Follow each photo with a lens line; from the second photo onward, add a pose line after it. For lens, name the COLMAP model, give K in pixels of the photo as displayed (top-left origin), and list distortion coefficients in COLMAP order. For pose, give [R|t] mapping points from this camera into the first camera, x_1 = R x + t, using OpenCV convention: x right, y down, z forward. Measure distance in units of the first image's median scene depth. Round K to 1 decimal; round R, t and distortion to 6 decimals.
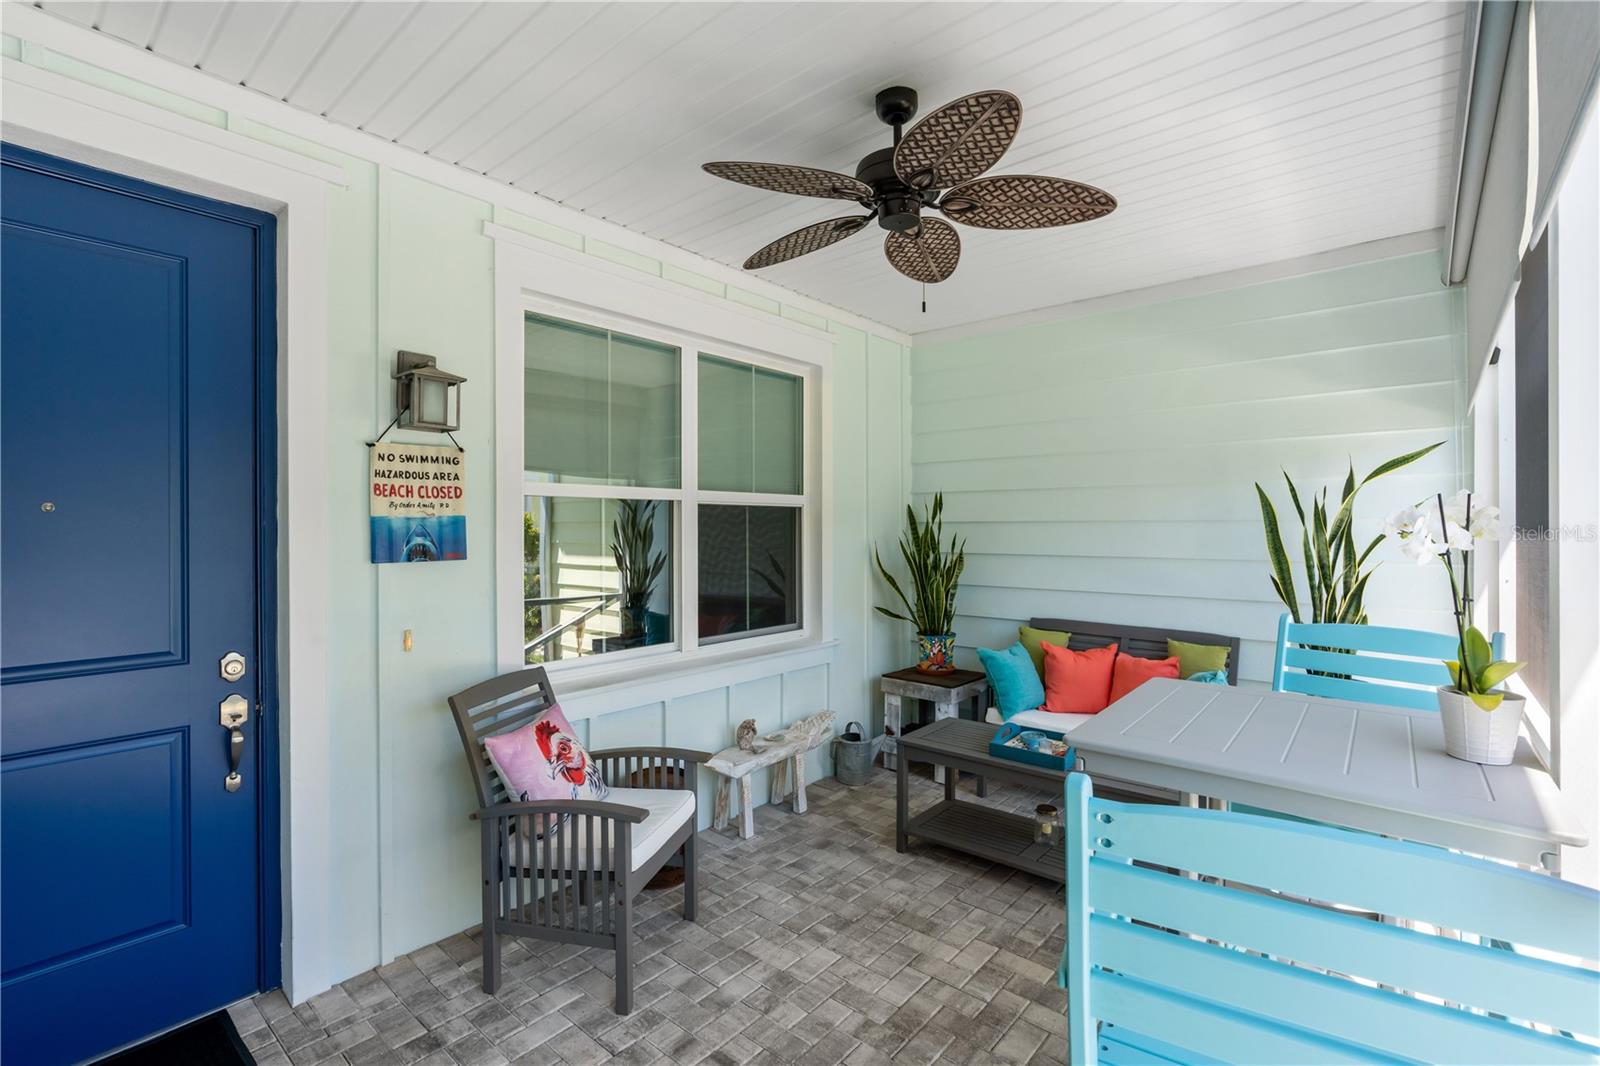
lens RADIAL K [[719.6, 0, 800.0], [0, 719.6, 533.0], [0, 0, 1]] dist [-0.000057, 0.000087]
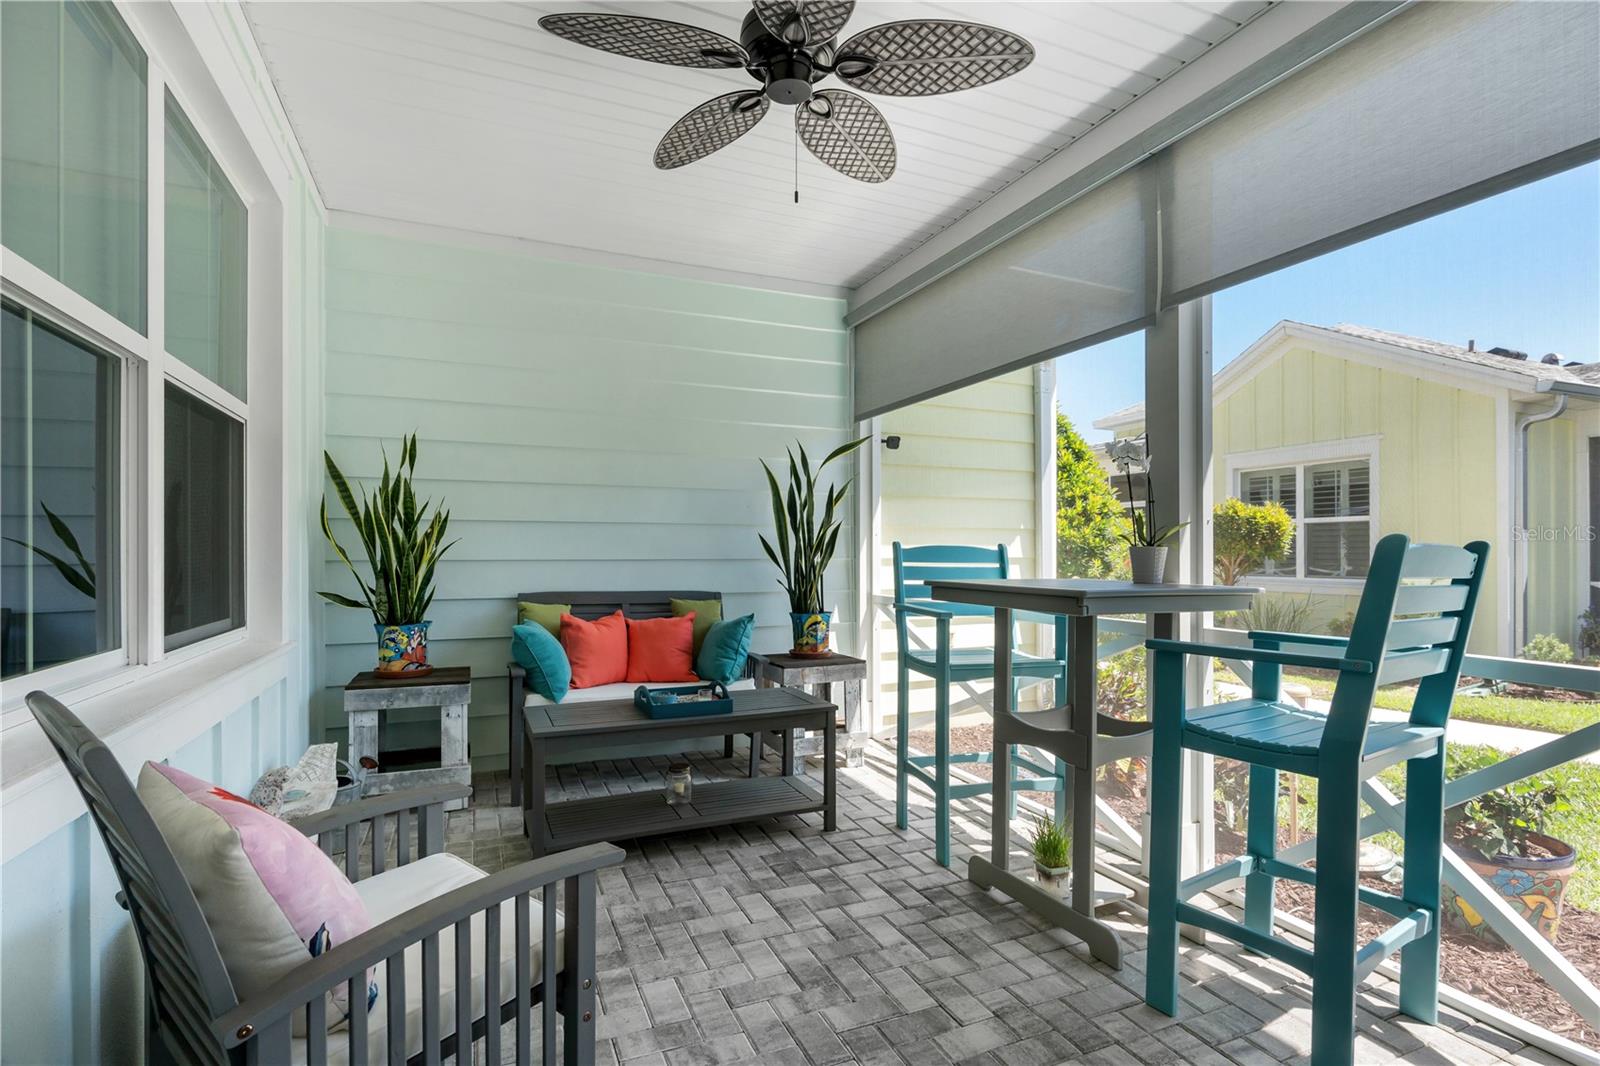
lens RADIAL K [[769.9, 0, 801.6], [0, 769.9, 556.4], [0, 0, 1]] dist [-0.002631, -0.000105]
pose [[0.440040, -0.003672, 0.897971, -0.402211], [0.002131, 0.999993, 0.003044, 0.079429], [-0.897976, 0.000574, 0.440045, 0.319556]]
